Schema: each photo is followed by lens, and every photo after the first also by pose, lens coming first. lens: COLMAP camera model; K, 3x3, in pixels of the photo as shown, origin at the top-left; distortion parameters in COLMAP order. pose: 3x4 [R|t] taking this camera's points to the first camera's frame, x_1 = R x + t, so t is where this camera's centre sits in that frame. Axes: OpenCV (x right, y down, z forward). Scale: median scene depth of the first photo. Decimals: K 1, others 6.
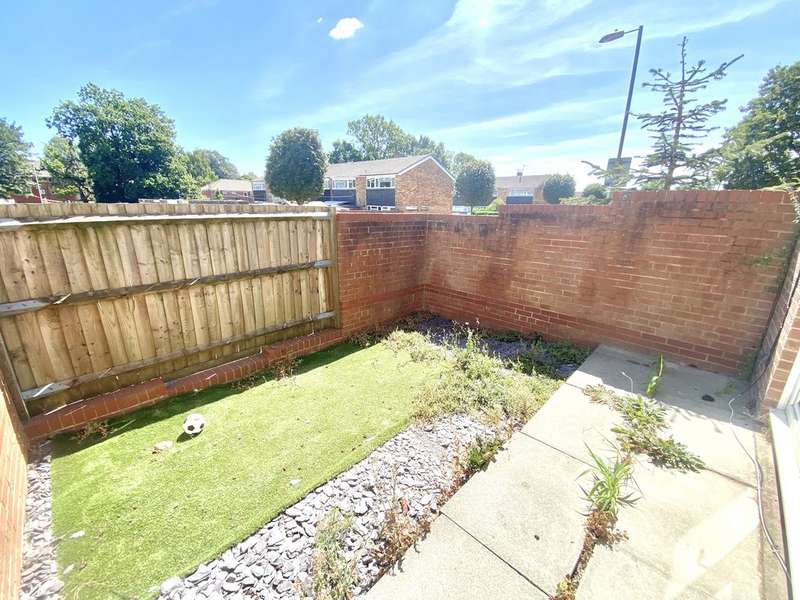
lens RADIAL K [[327.3, 0, 399.0], [0, 327.3, 301.1], [0, 0, 1]] dist [0.049793, -0.036875]
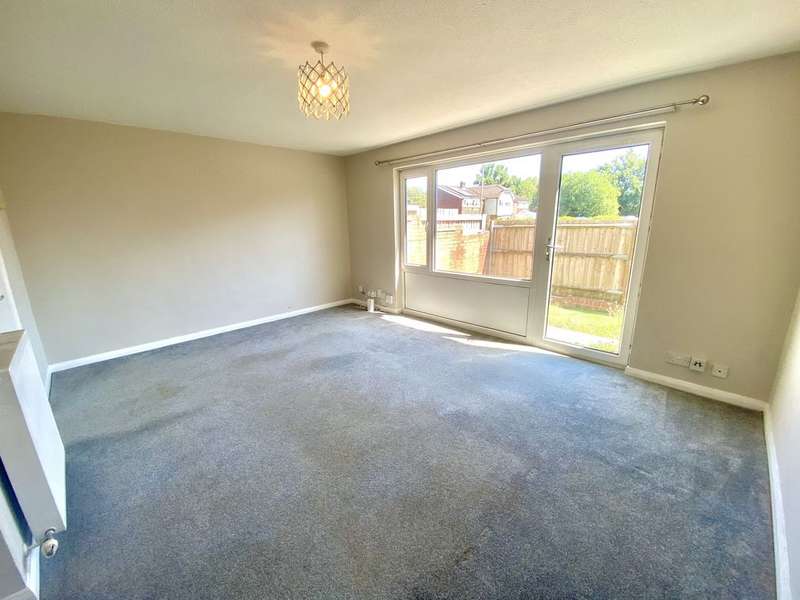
lens RADIAL K [[327.3, 0, 399.0], [0, 327.3, 301.1], [0, 0, 1]] dist [0.049793, -0.036875]
pose [[-0.019953, 0.220156, -0.975260, 1.385229], [-0.273611, 0.937014, 0.217121, 0.026934], [0.961633, 0.271174, 0.041541, 0.003581]]
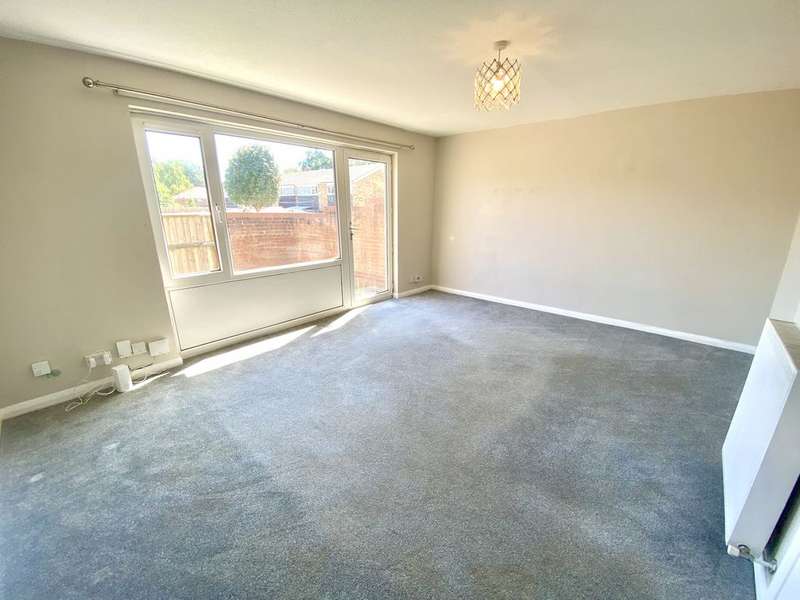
lens RADIAL K [[327.3, 0, 399.0], [0, 327.3, 301.1], [0, 0, 1]] dist [0.049793, -0.036875]
pose [[0.998766, -0.030145, 0.039457, 0.651202], [0.030622, 0.999465, -0.011529, 0.225309], [-0.039088, 0.012723, 0.999155, -0.694017]]
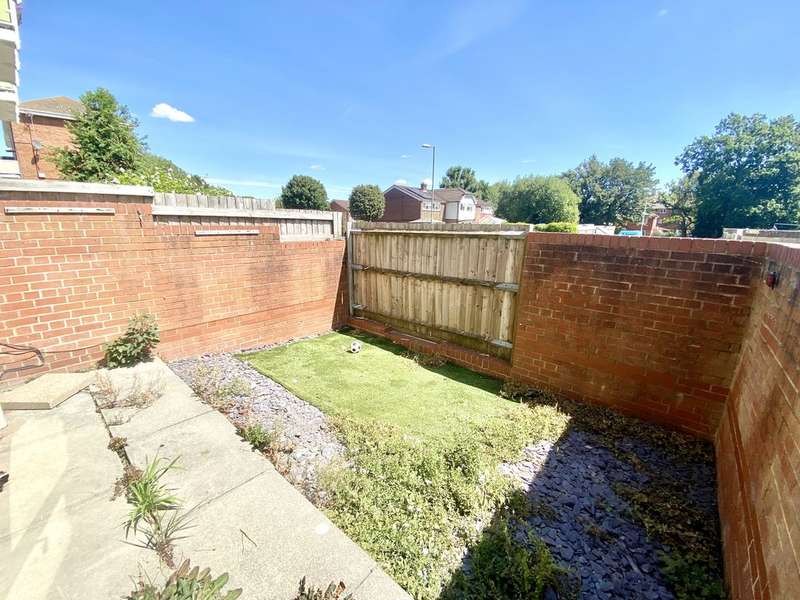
lens RADIAL K [[327.3, 0, 399.0], [0, 327.3, 301.1], [0, 0, 1]] dist [0.049793, -0.036875]
pose [[0.043334, 0.211994, -0.976310, 0.674167], [-0.296531, 0.935920, 0.190062, -0.166109], [0.954040, 0.281270, 0.103420, 0.652648]]
